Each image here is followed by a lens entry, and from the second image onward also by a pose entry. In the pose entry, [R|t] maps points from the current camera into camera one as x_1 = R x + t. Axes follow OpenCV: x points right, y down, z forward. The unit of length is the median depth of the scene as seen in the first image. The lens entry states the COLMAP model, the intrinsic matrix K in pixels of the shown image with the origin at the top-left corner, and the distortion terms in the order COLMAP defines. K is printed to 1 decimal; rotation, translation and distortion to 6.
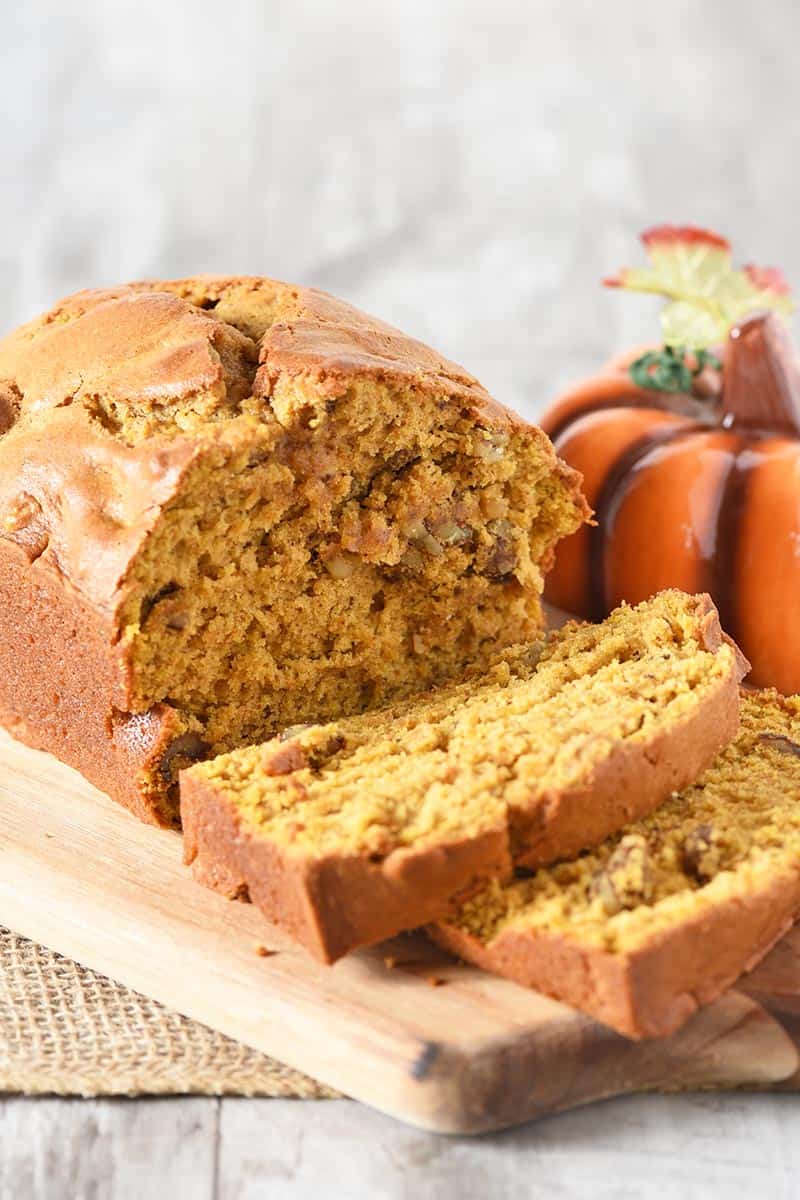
lens RADIAL K [[3884.6, 0, 400.0], [0, 3884.6, 600.0], [0, 0, 1]] dist [-0.119291, -0.491515]
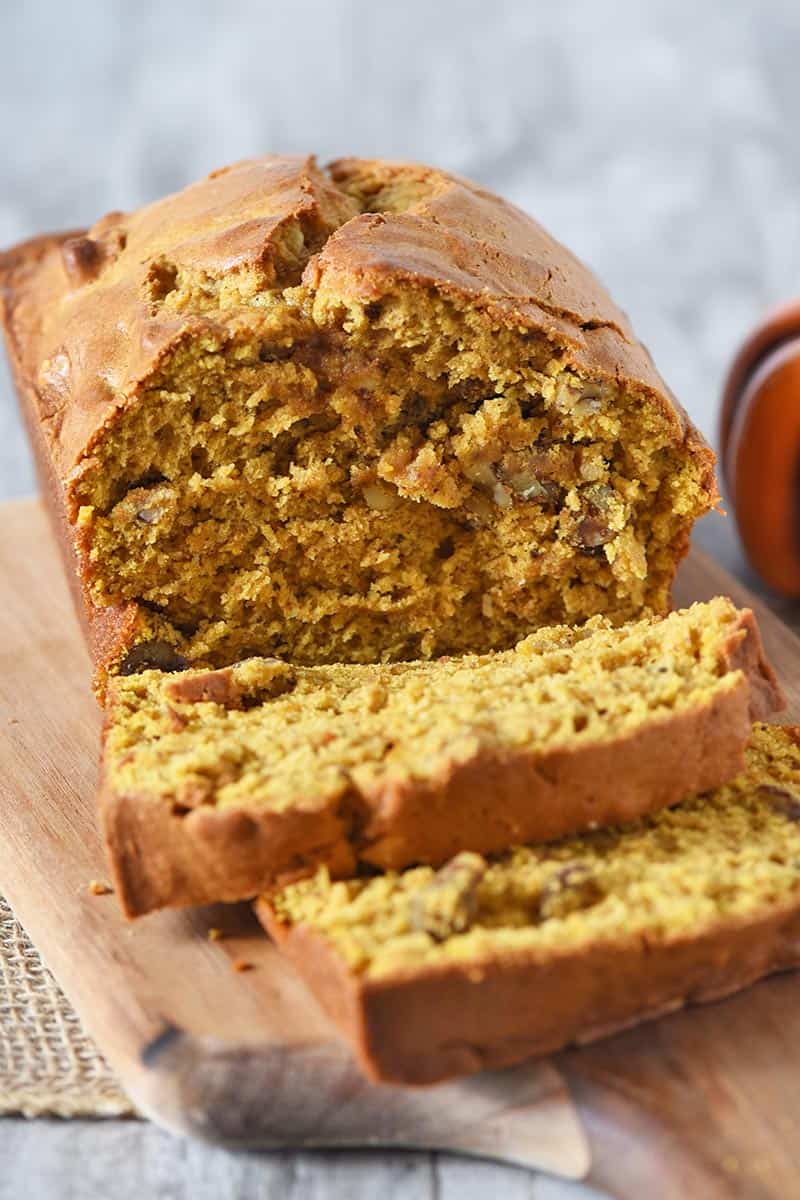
lens RADIAL K [[3884.6, 0, 400.0], [0, 3884.6, 600.0], [0, 0, 1]] dist [-0.119291, -0.491515]
pose [[0.910116, 0.204827, -0.360187, 0.315715], [-0.201420, 0.978357, 0.047416, -0.028708], [0.362103, 0.029395, 0.931674, 0.182699]]
